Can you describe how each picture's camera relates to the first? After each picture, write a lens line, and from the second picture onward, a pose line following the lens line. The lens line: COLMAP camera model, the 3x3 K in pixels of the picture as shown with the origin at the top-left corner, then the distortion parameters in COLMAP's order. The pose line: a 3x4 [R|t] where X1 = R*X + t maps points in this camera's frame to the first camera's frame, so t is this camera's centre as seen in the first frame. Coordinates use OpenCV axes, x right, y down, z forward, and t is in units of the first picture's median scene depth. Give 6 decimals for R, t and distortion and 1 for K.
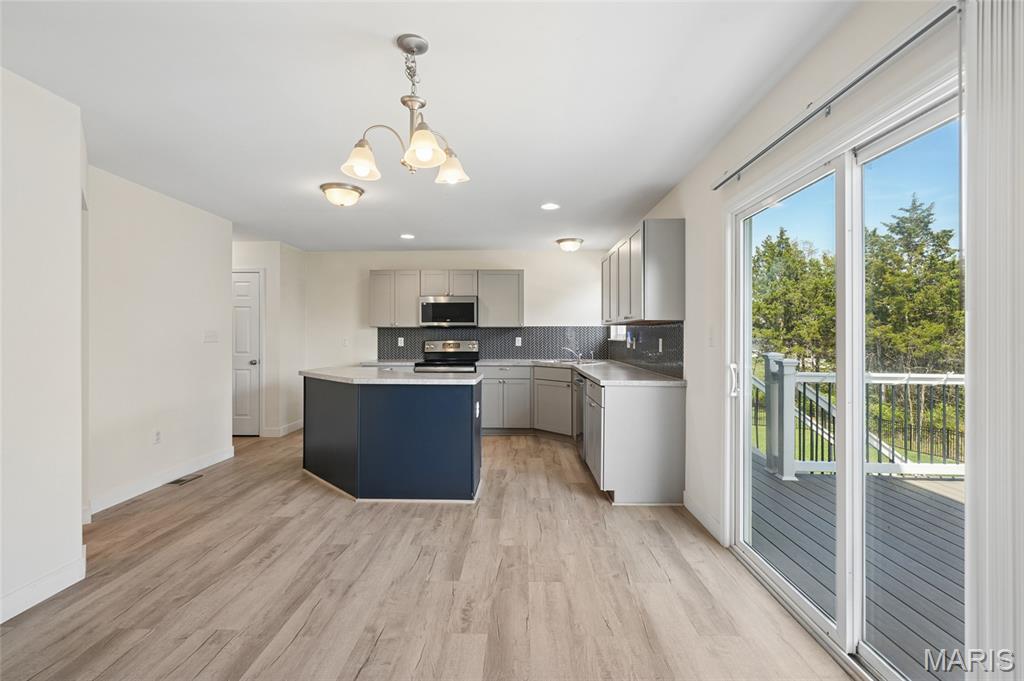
lens RADIAL K [[460.6, 0, 514.8], [0, 460.6, 336.7], [0, 0, 1]] dist [-0.002900, -0.000176]
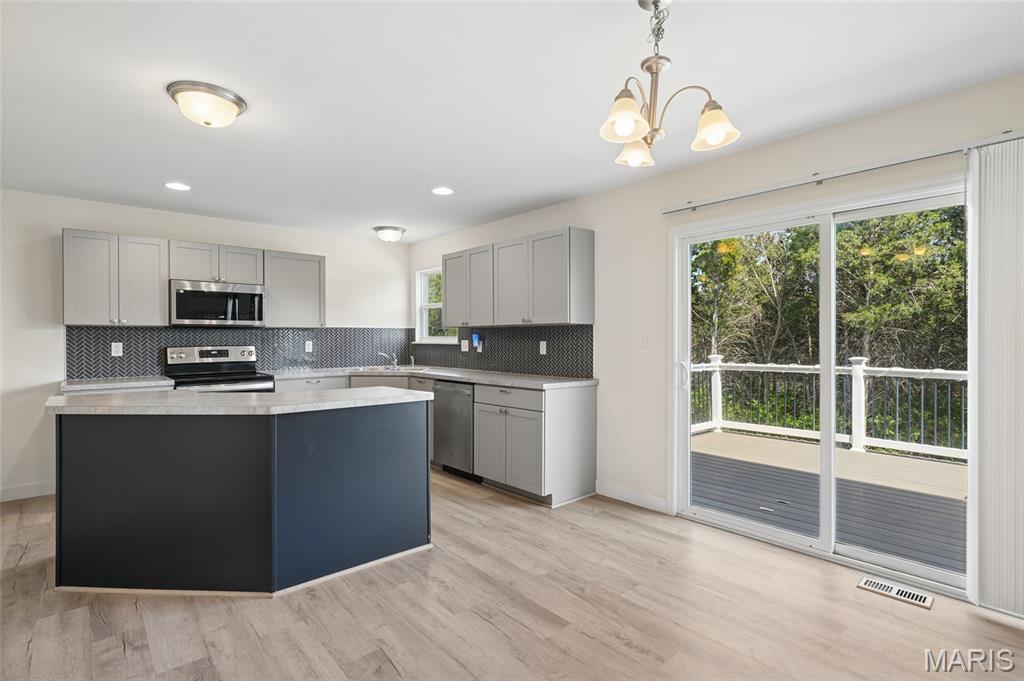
lens RADIAL K [[489.9, 0, 510.2], [0, 489.9, 344.3], [0, 0, 1]] dist [0.000151, -0.000189]
pose [[0.738876, -0.009246, 0.673778, -0.538085], [0.003100, 0.999942, 0.010322, -0.001441], [-0.673834, -0.005538, 0.738862, 0.263719]]
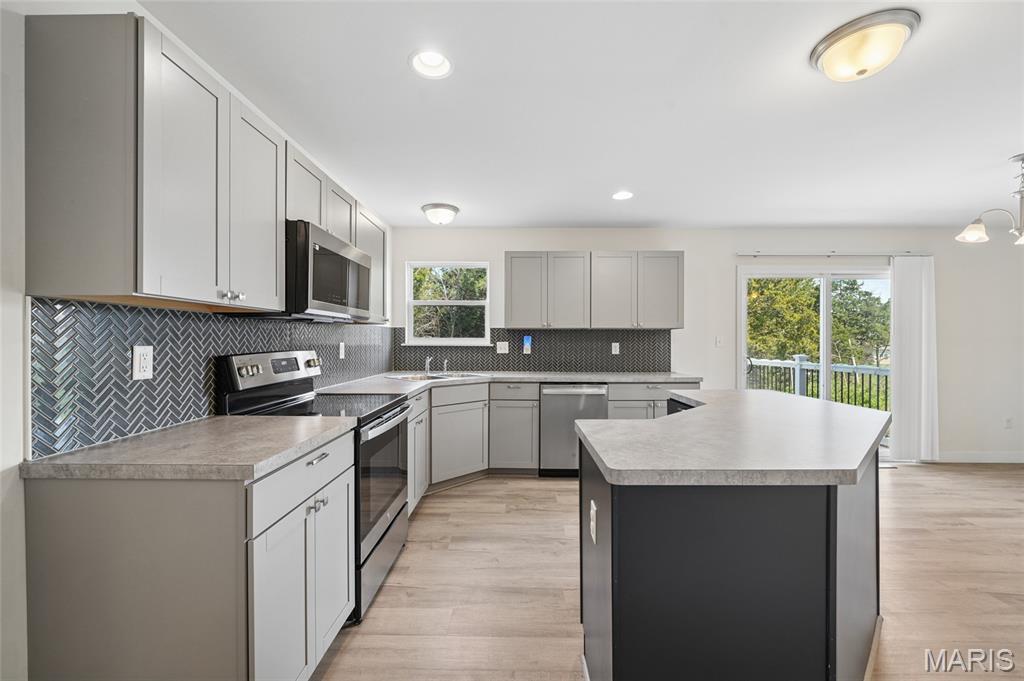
lens RADIAL K [[410.6, 0, 507.5], [0, 410.6, 339.4], [0, 0, 1]] dist [0.001740, -0.000015]
pose [[0.002362, 0.004087, 0.999989, -0.850893], [-0.000090, 0.999992, -0.004087, -0.001189], [-0.999997, -0.000081, 0.002362, 1.431748]]
